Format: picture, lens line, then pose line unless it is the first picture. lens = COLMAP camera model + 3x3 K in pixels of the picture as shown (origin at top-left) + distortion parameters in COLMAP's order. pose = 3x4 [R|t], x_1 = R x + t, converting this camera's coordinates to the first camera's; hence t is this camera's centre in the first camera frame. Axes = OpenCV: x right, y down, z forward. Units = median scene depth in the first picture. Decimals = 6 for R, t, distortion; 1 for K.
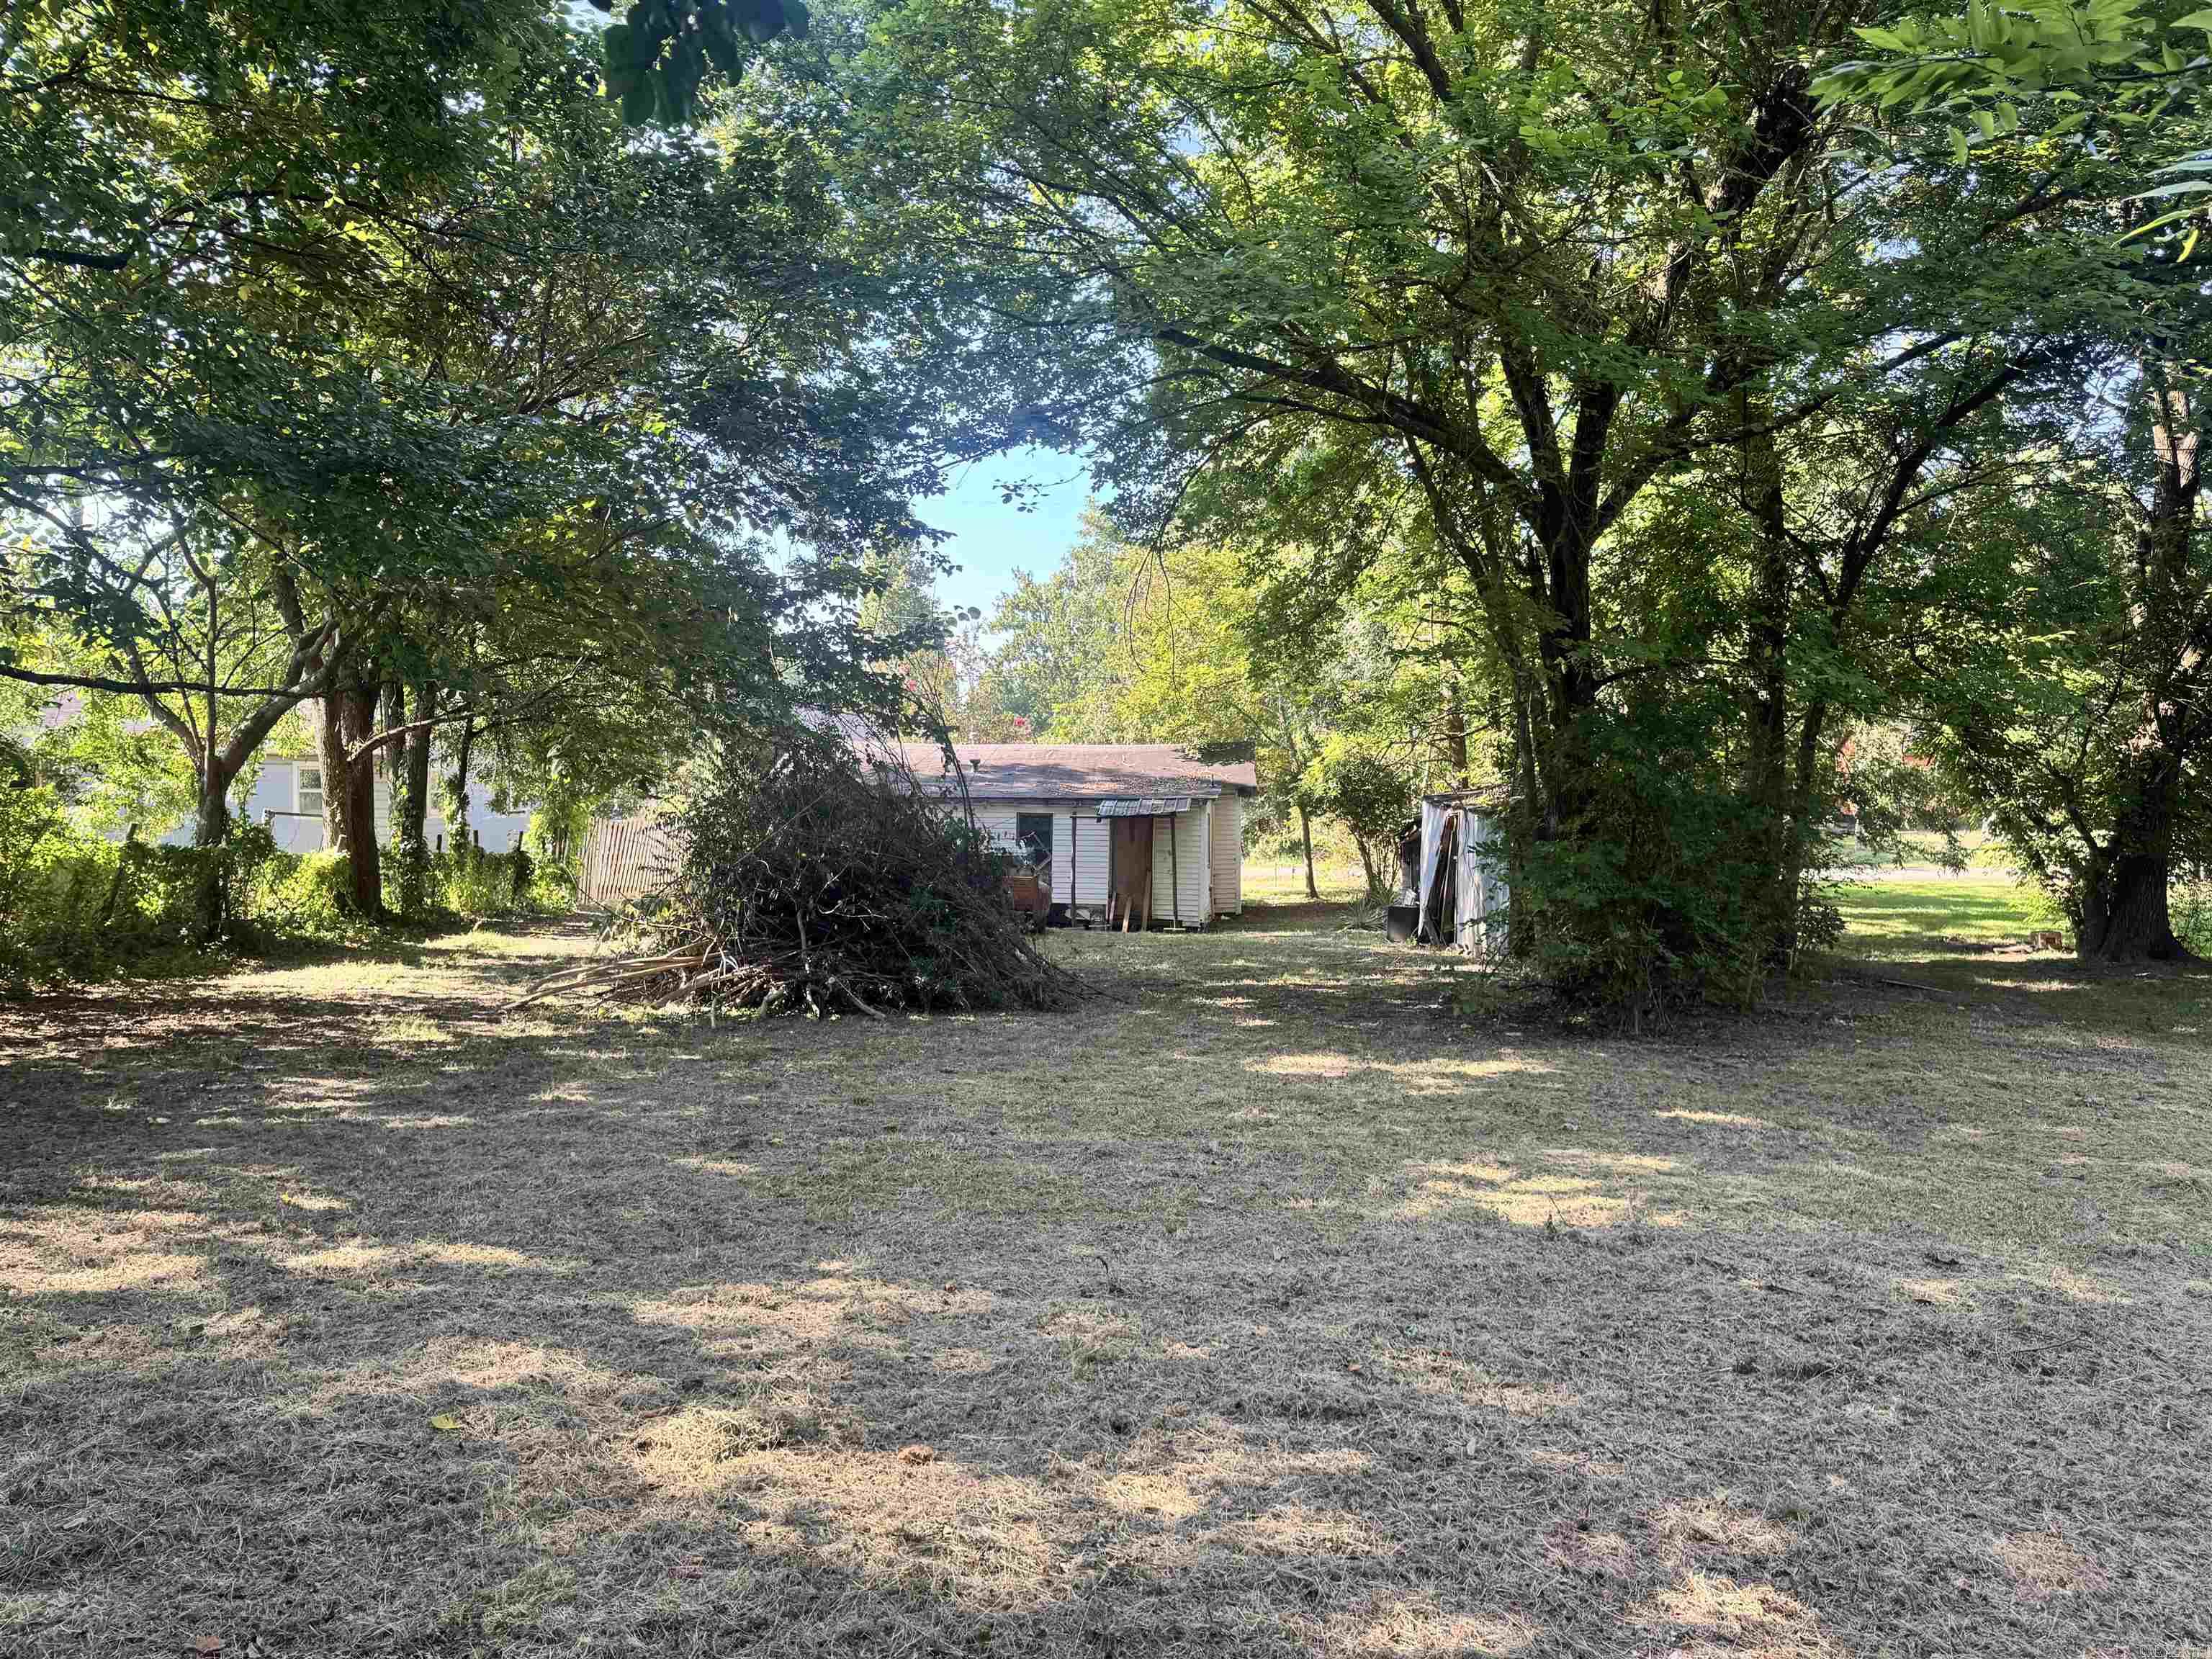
lens RADIAL K [[1543.7, 0, 1096.1], [0, 1543.7, 834.0], [0, 0, 1]] dist [0.028134, -0.023991]
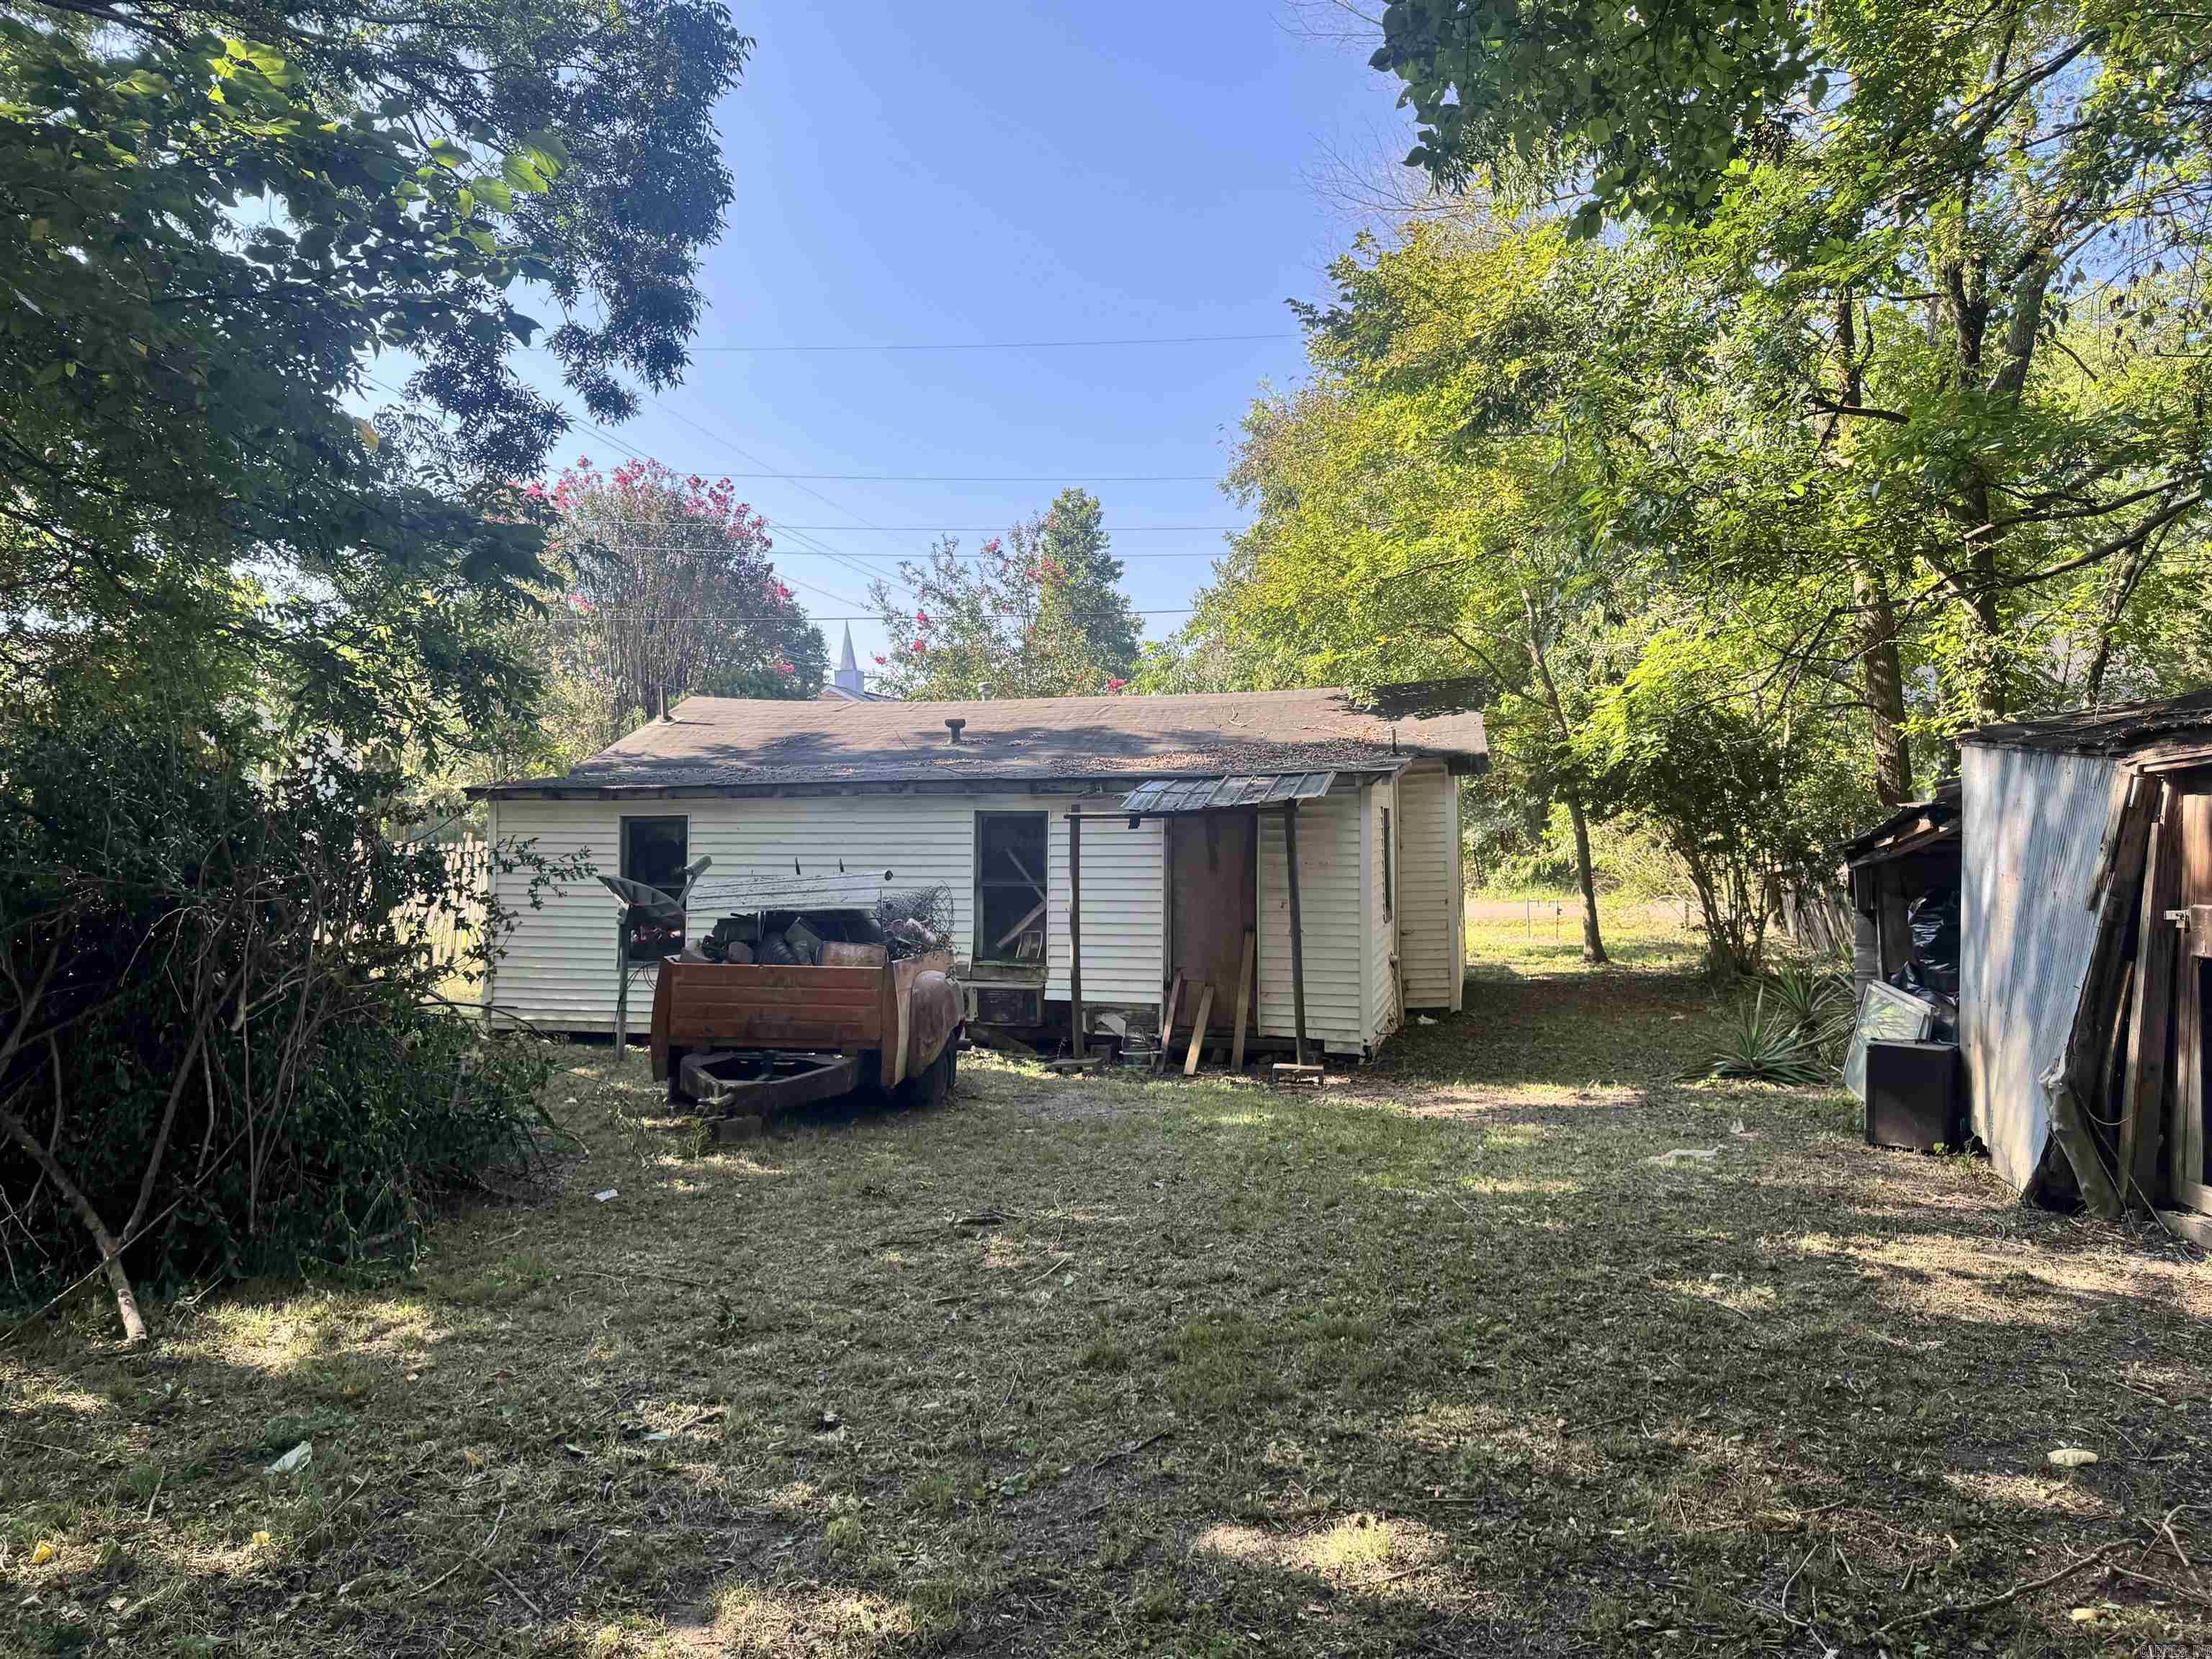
lens RADIAL K [[1543.7, 0, 1099.2], [0, 1543.7, 810.3], [0, 0, 1]] dist [0.028134, -0.023991]
pose [[0.988019, -0.023056, -0.152601, 0.056008], [0.018006, 0.999246, -0.034395, 0.002385], [0.153279, 0.031235, 0.987689, 0.488776]]
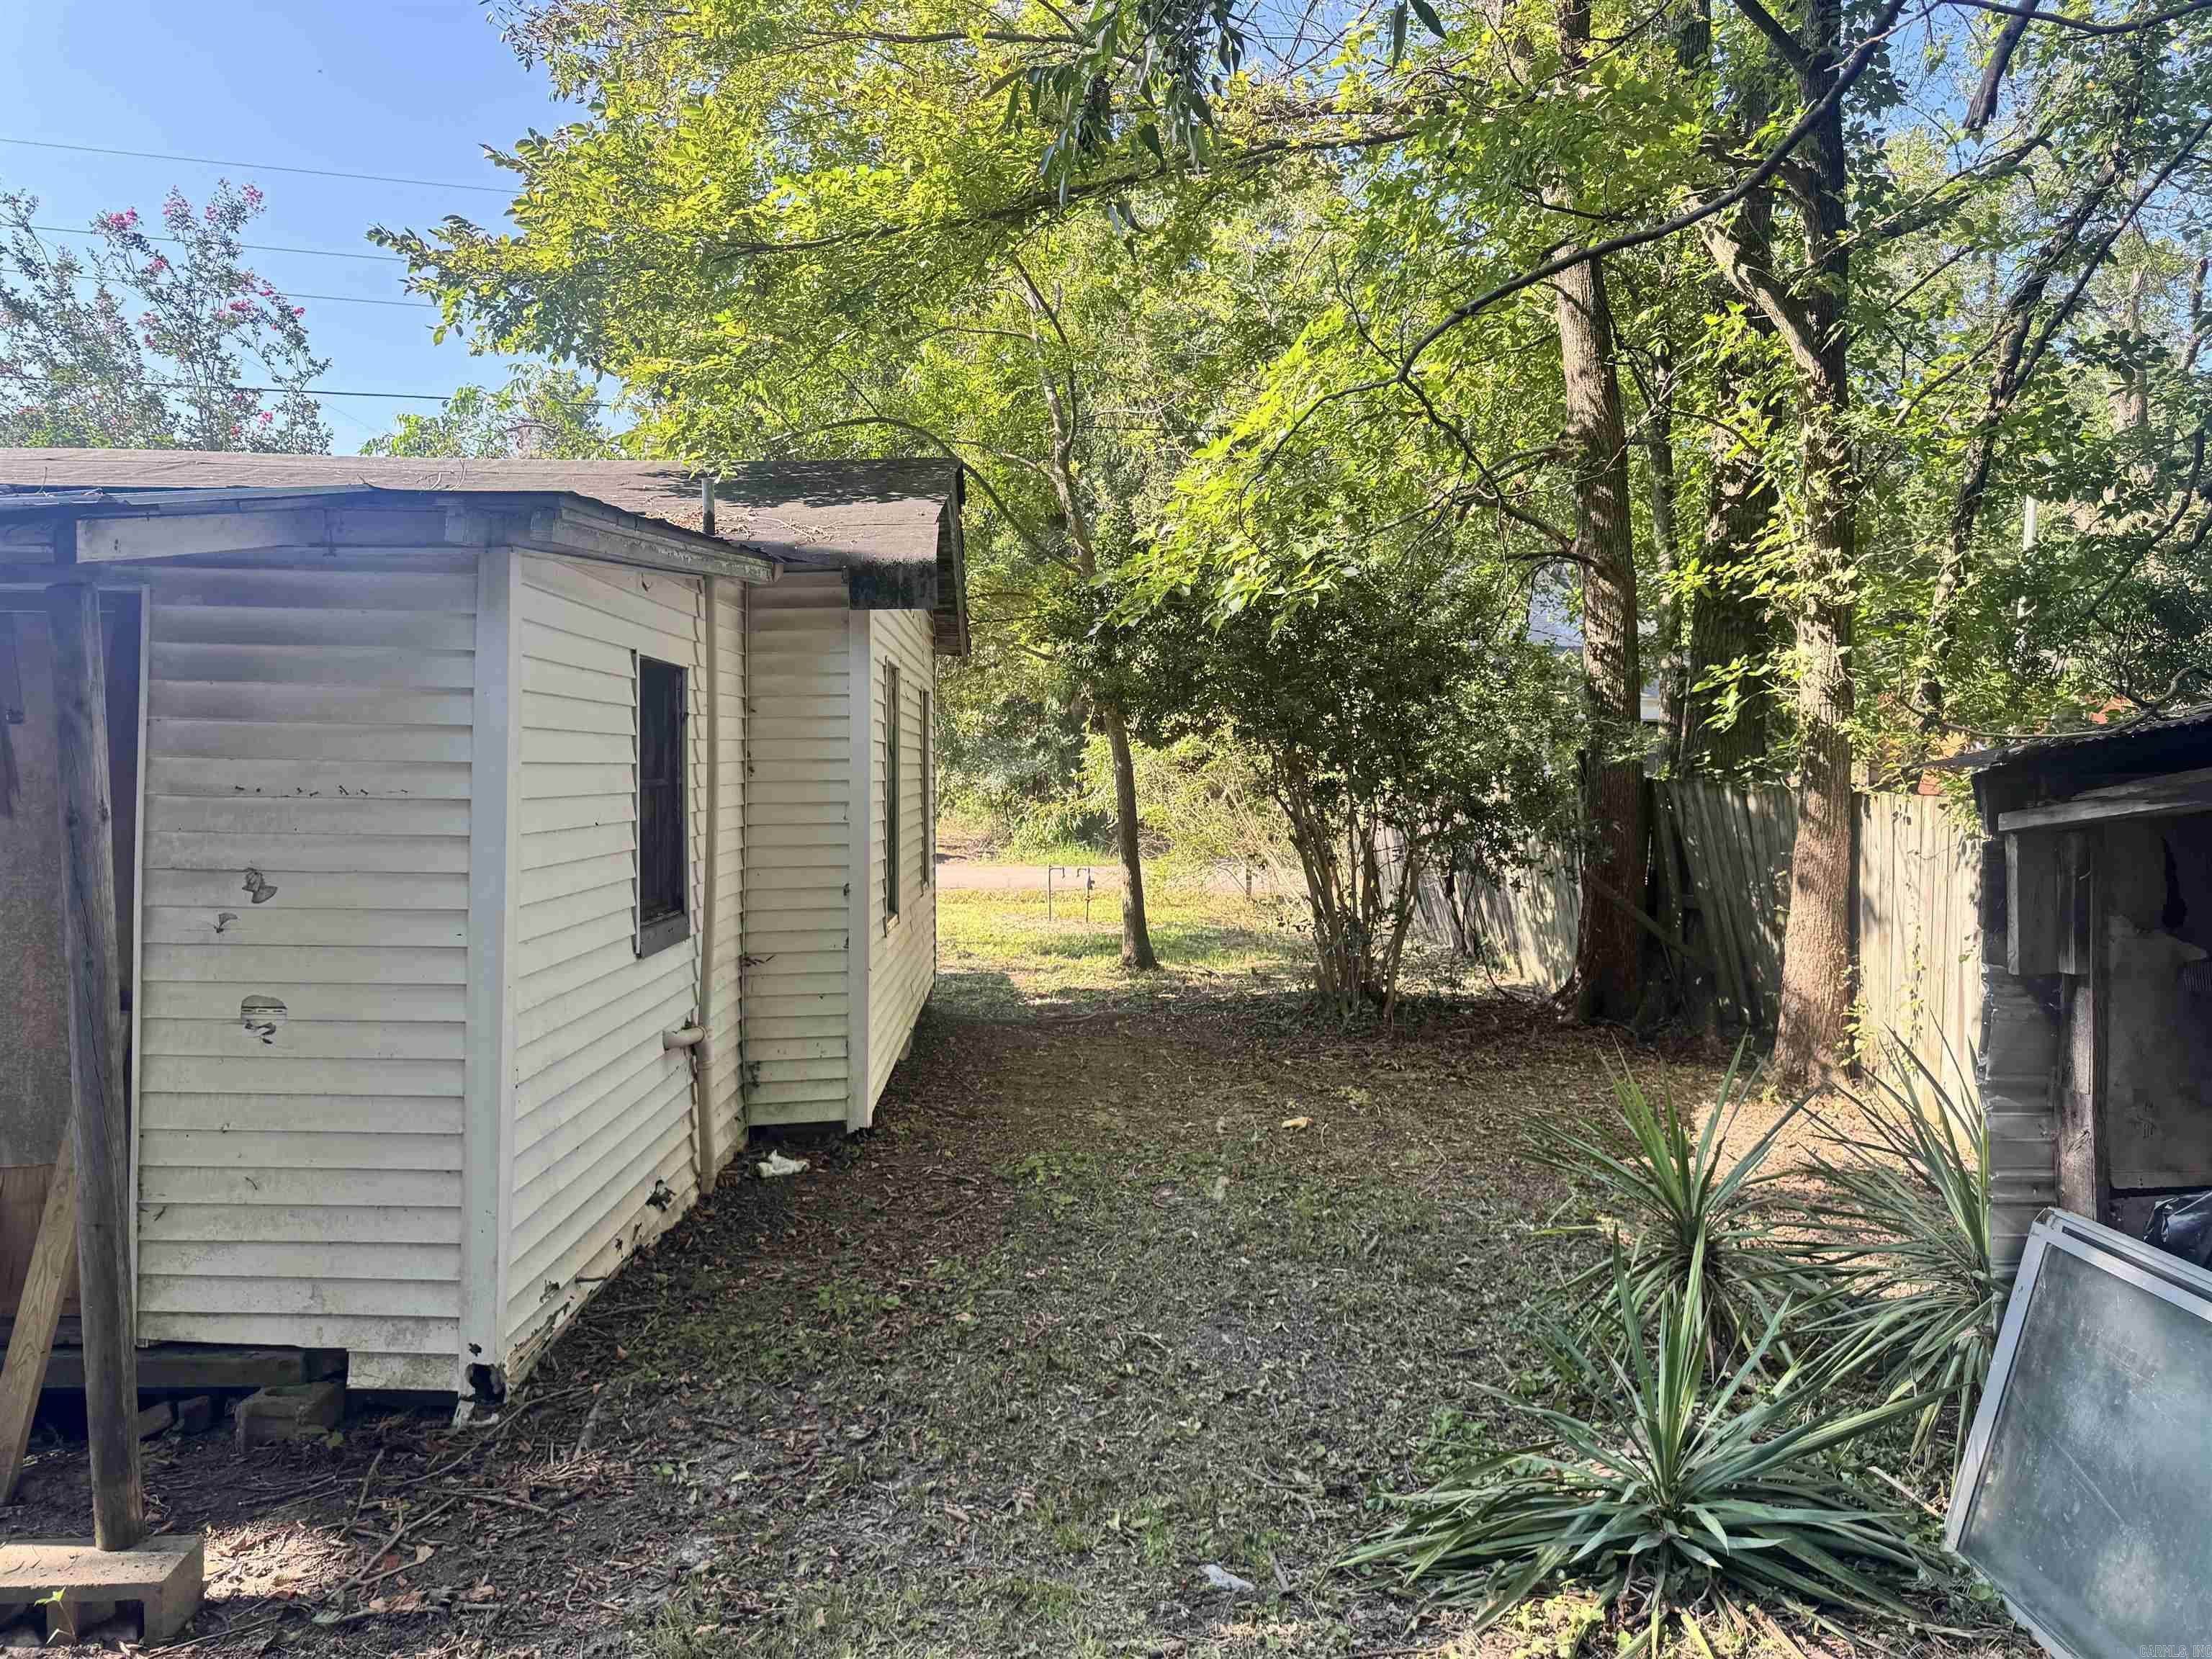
lens RADIAL K [[1543.7, 0, 1106.8], [0, 1543.7, 820.6], [0, 0, 1]] dist [0.028134, -0.023991]
pose [[0.990235, -0.001428, 0.139400, 0.097002], [0.000419, 0.999974, 0.007263, 0.004618], [-0.139407, -0.007133, 0.990209, 0.770480]]
